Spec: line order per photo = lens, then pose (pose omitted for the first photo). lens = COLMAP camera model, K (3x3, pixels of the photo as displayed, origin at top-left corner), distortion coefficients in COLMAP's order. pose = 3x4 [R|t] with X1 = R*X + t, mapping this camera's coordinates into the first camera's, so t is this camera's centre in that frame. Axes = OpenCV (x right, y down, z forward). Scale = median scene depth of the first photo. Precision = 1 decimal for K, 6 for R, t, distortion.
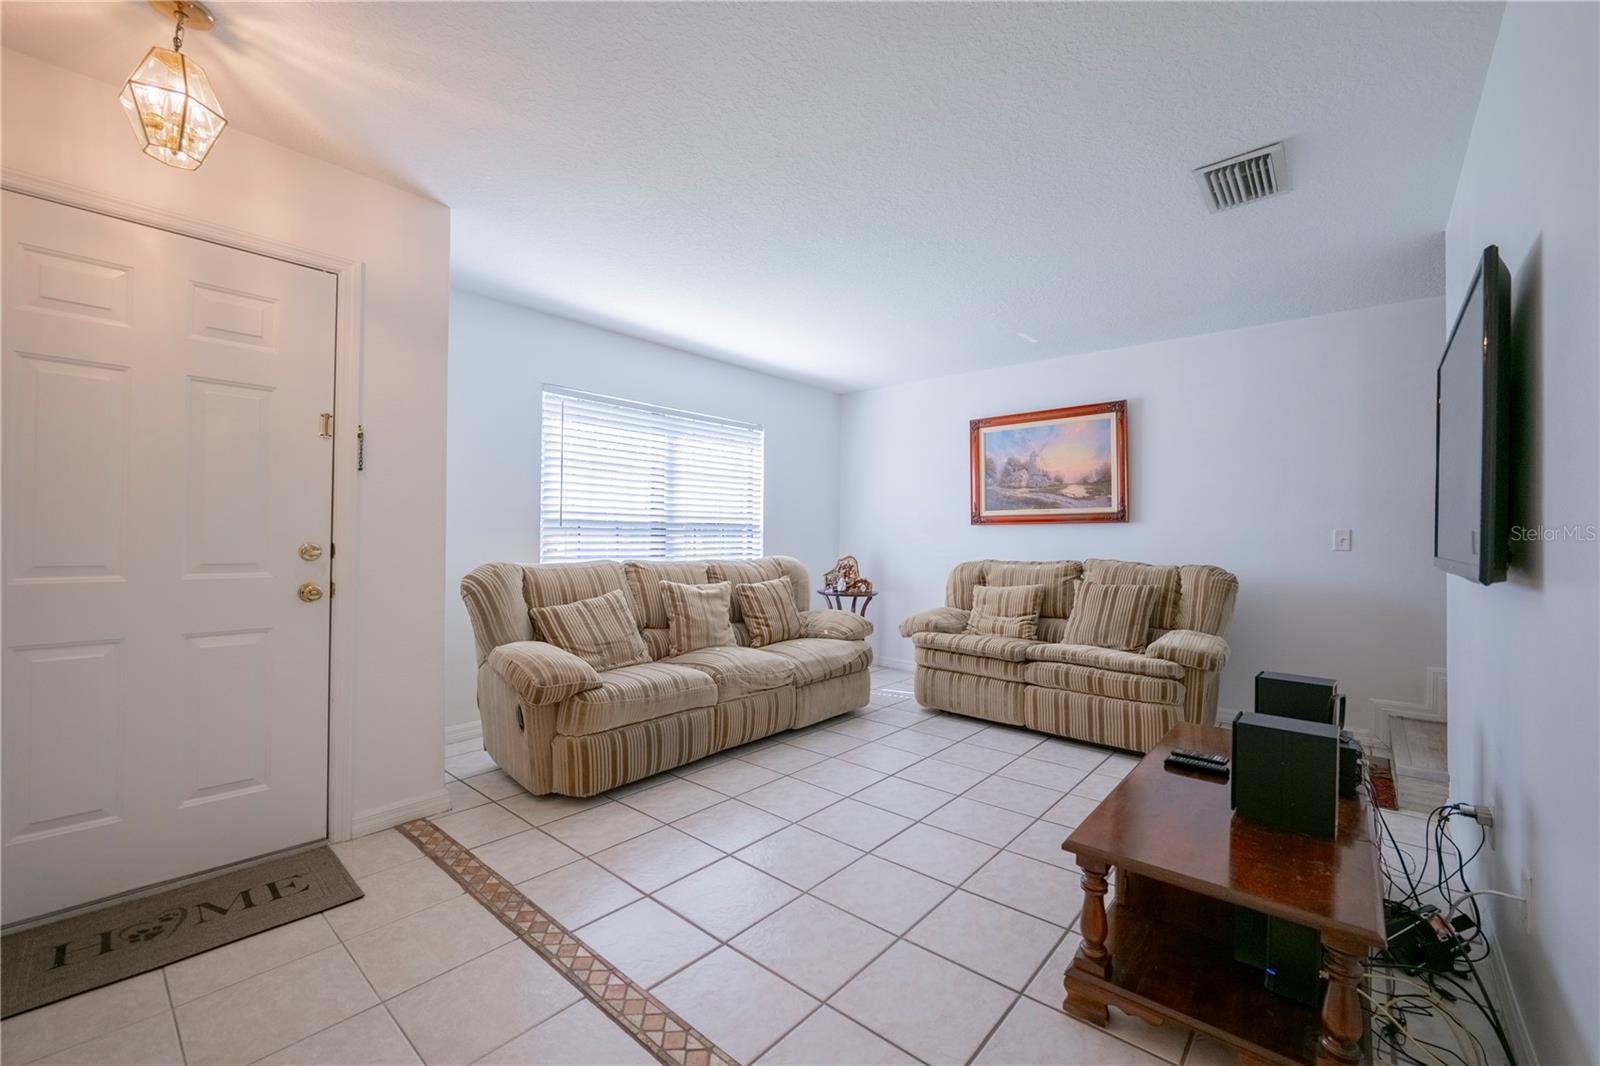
lens RADIAL K [[651.4, 0, 796.7], [0, 651.4, 535.0], [0, 0, 1]] dist [-0.009459, 0.000825]
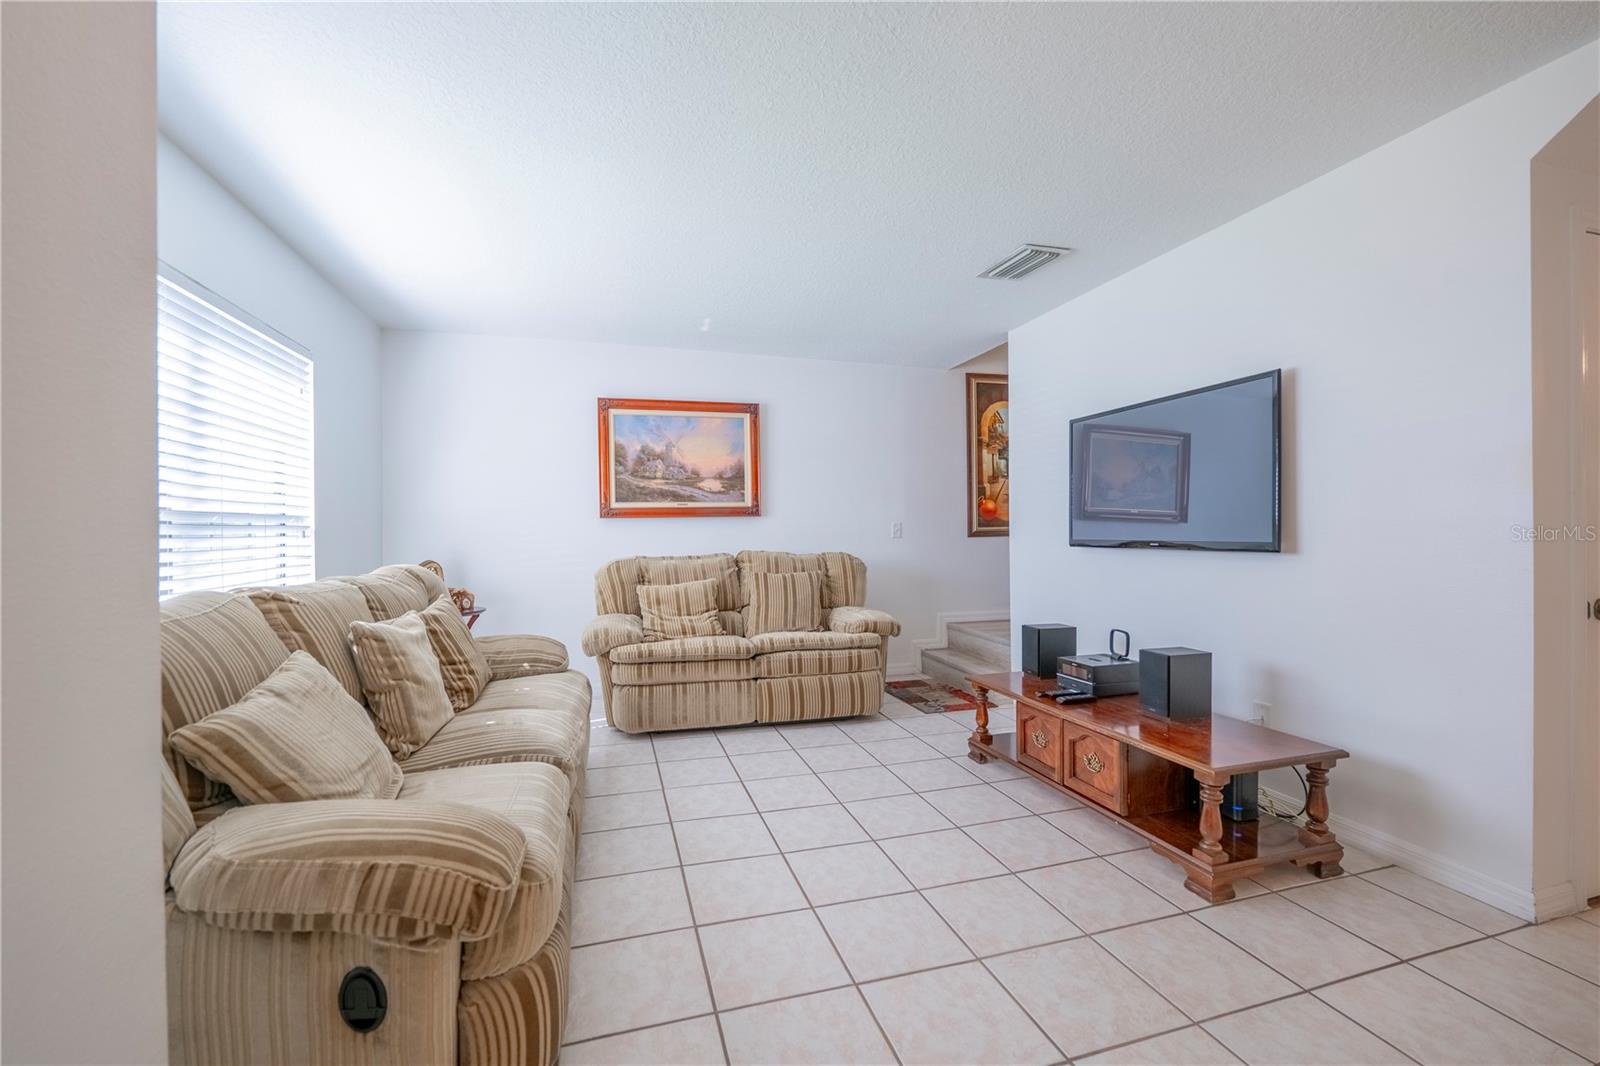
lens RADIAL K [[651.4, 0, 795.9], [0, 651.4, 536.0], [0, 0, 1]] dist [-0.009459, 0.000825]
pose [[0.539509, -0.017934, 0.841789, -0.391630], [0.009038, 0.999839, 0.015508, -0.002734], [-0.841932, -0.000759, 0.539584, 0.366560]]
